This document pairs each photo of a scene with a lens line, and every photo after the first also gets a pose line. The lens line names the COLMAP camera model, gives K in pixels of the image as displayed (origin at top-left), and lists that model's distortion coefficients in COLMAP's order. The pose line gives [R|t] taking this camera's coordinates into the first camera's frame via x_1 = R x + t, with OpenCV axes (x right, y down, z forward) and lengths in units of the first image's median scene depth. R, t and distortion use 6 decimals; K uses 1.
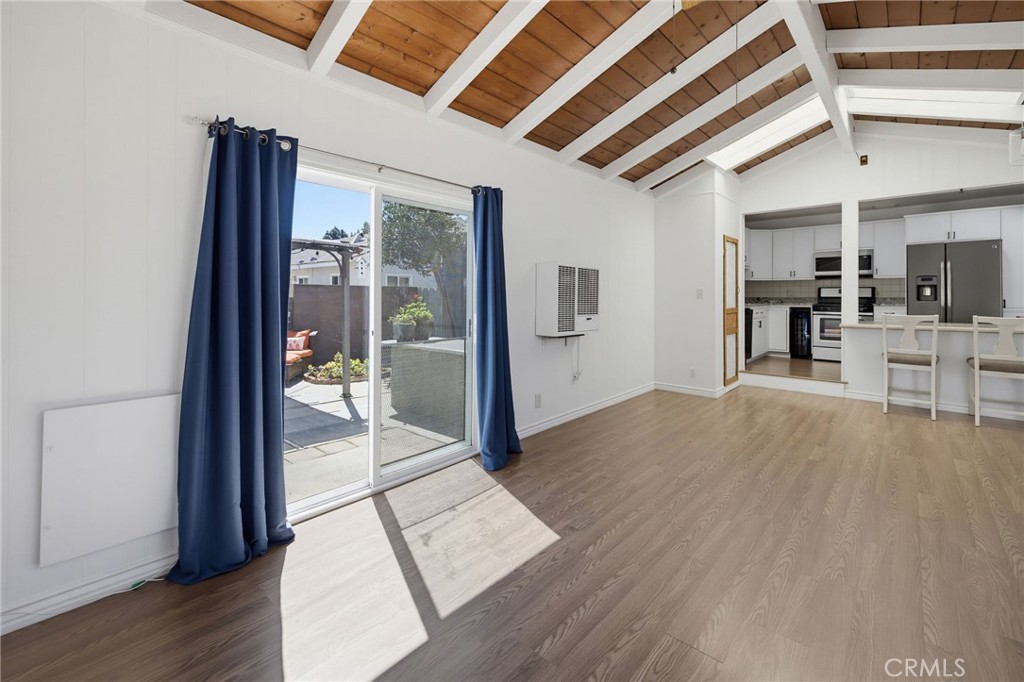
lens RADIAL K [[428.9, 0, 524.4], [0, 428.9, 304.4], [0, 0, 1]] dist [-0.002720, -0.000068]
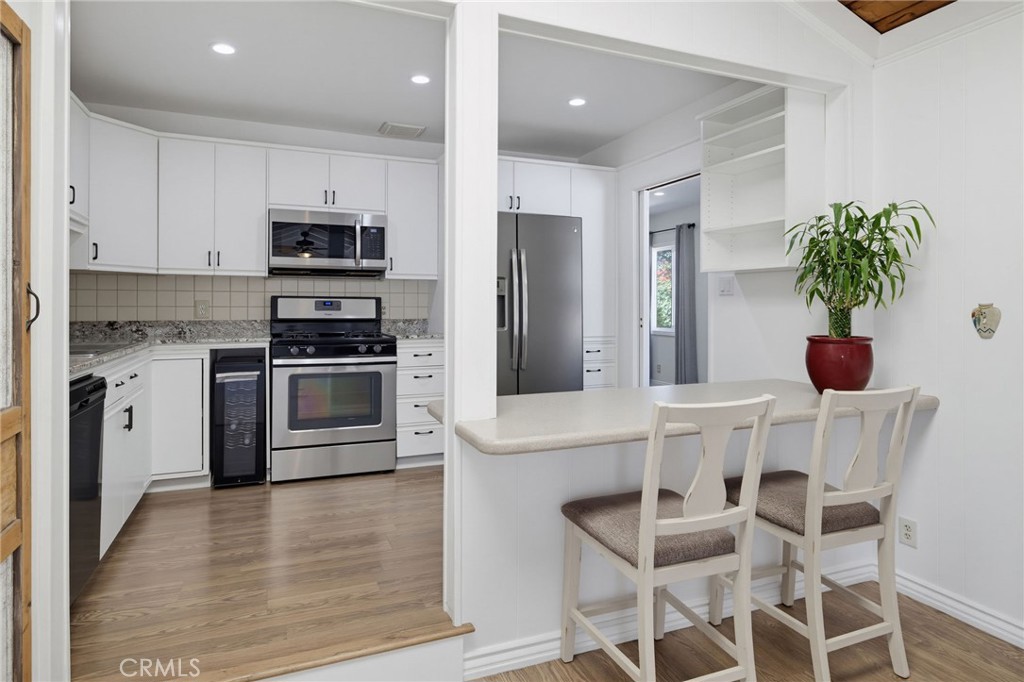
lens RADIAL K [[588.0, 0, 534.1], [0, 588.0, 303.9], [0, 0, 1]] dist [-0.008838, 0.001749]
pose [[0.410611, 0.004176, 0.911801, 0.297769], [0.015002, 0.999823, -0.011335, -0.023395], [-0.911687, 0.018333, 0.410475, 0.580973]]
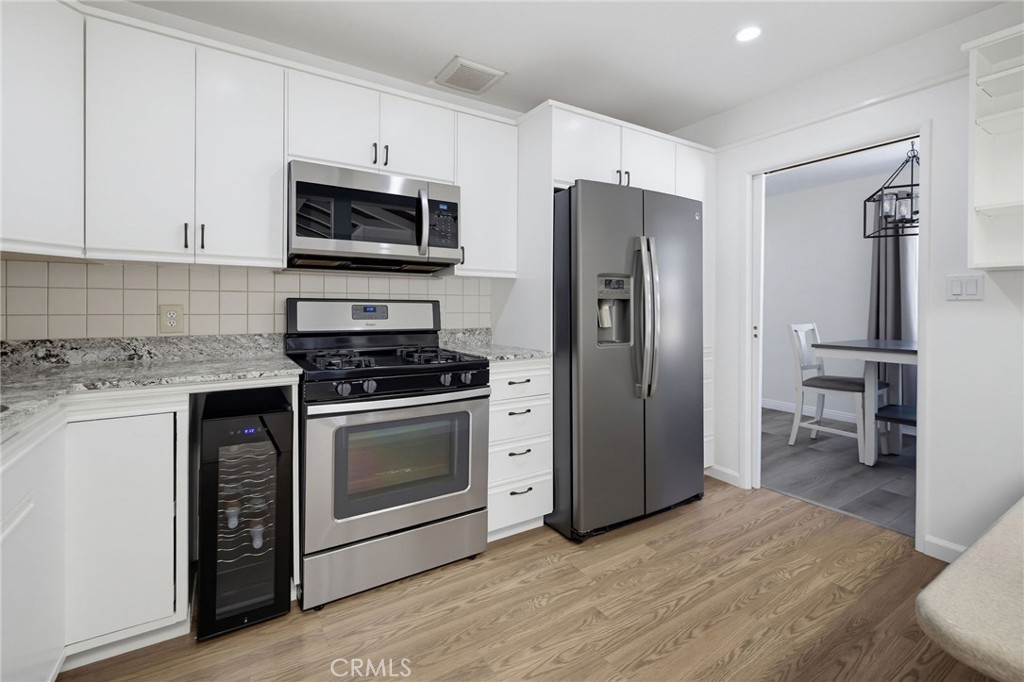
lens RADIAL K [[428.9, 0, 512.5], [0, 428.9, 305.0], [0, 0, 1]] dist [-0.002720, -0.000068]
pose [[0.250001, 0.000451, 0.968246, 0.490138], [0.014258, 0.999890, -0.004147, -0.034325], [-0.968141, 0.014842, 0.249967, 0.850692]]
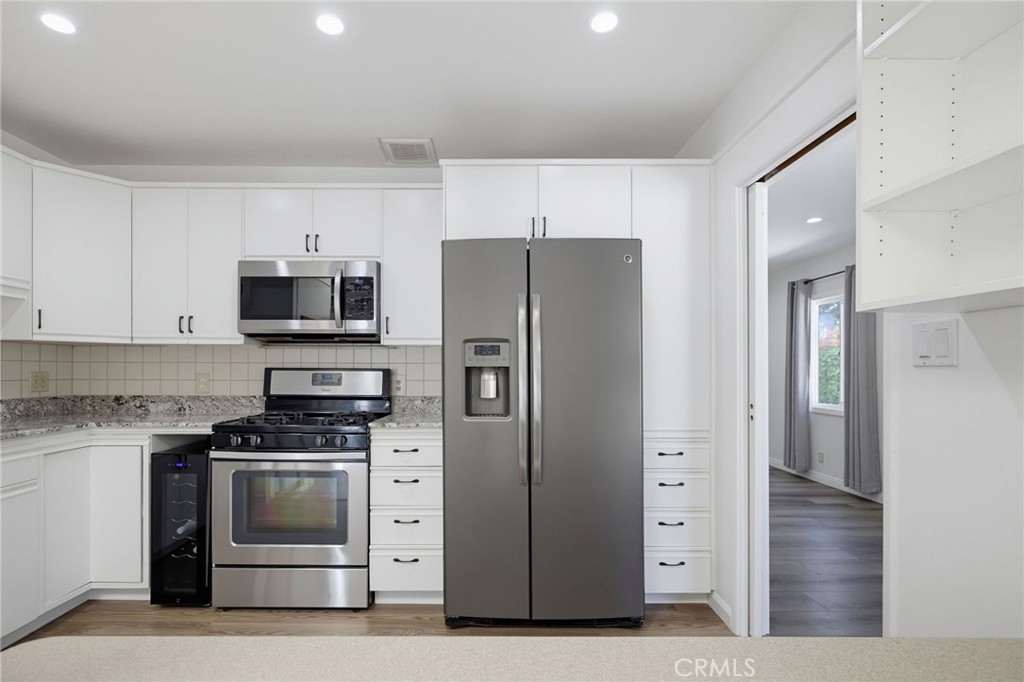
lens RADIAL K [[481.9, 0, 527.9], [0, 481.9, 368.7], [0, 0, 1]] dist [-0.005263, -0.000366]
pose [[0.717453, 0.001928, 0.696604, 0.609769], [0.011907, 0.999816, -0.015030, -0.032778], [-0.696505, 0.019078, 0.717298, 0.616786]]
